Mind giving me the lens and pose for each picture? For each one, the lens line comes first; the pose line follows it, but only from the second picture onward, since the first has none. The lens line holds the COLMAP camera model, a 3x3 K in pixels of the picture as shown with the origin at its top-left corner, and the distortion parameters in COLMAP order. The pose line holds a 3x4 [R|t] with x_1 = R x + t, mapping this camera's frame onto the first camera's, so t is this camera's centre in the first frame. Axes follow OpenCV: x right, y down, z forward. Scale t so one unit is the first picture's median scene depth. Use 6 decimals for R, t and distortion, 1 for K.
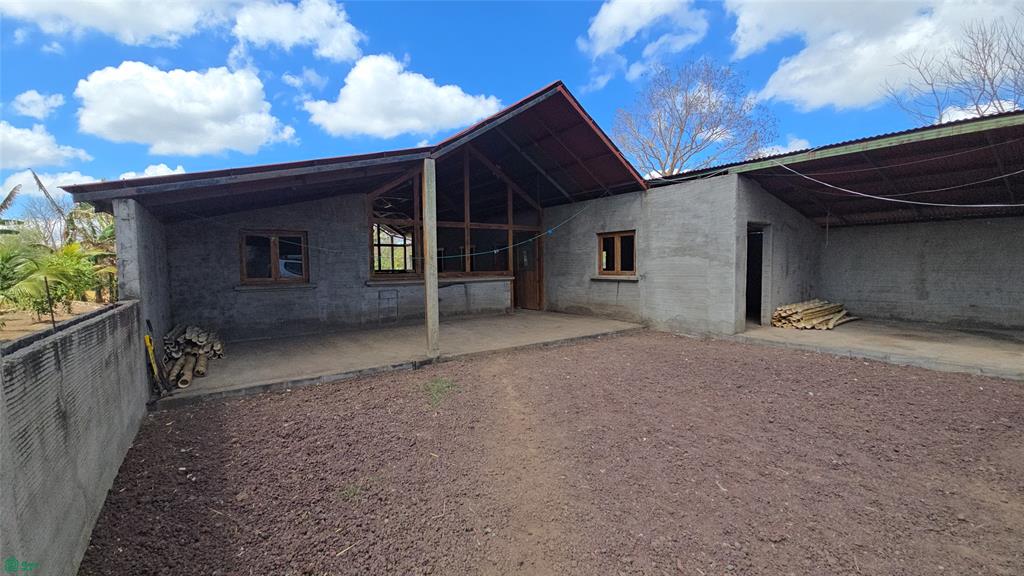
lens RADIAL K [[416.8, 0, 504.9], [0, 416.8, 286.8], [0, 0, 1]] dist [0.018339, -0.010756]
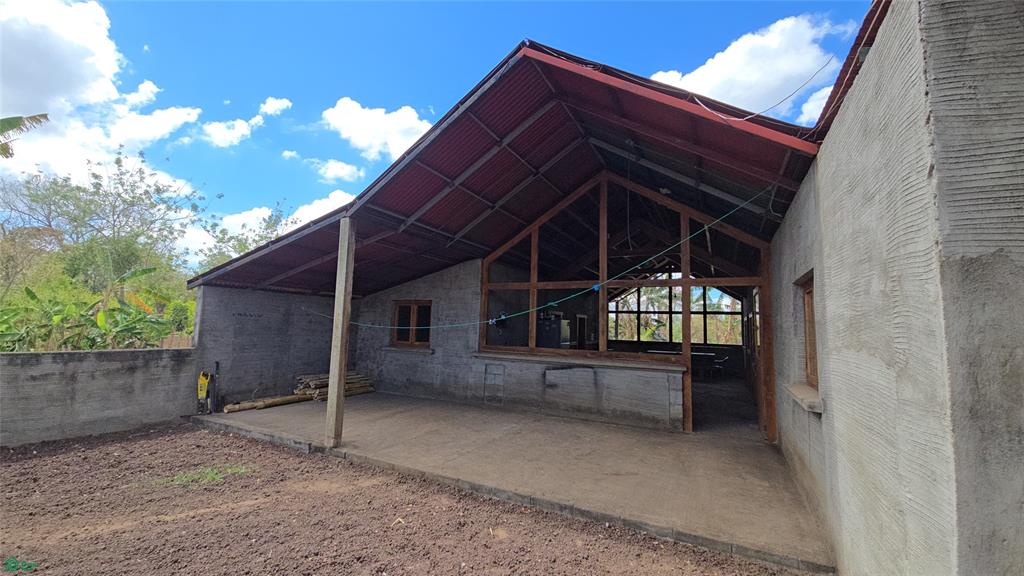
lens RADIAL K [[416.8, 0, 504.9], [0, 416.8, 286.8], [0, 0, 1]] dist [0.018339, -0.010756]
pose [[0.463028, -0.057546, -0.884474, 0.533945], [-0.086382, 0.990210, -0.109647, -0.061206], [0.882124, 0.127172, 0.453524, 0.631916]]
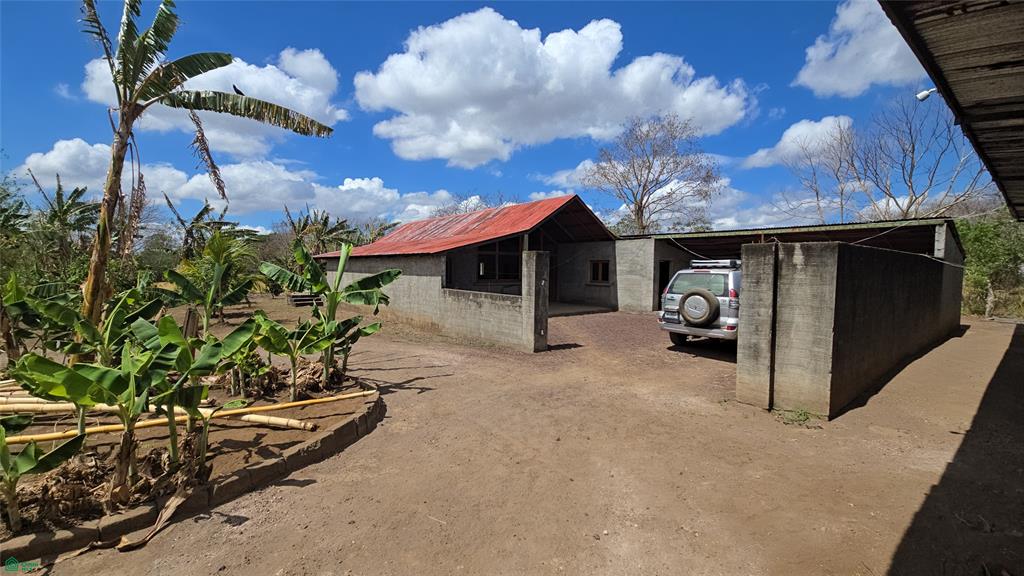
lens RADIAL K [[416.8, 0, 504.9], [0, 416.8, 286.8], [0, 0, 1]] dist [0.018339, -0.010756]
pose [[0.998450, 0.023375, 0.050515, -0.291782], [-0.023002, 0.999704, -0.007940, 0.017413], [-0.050686, 0.006766, 0.998692, -0.991662]]
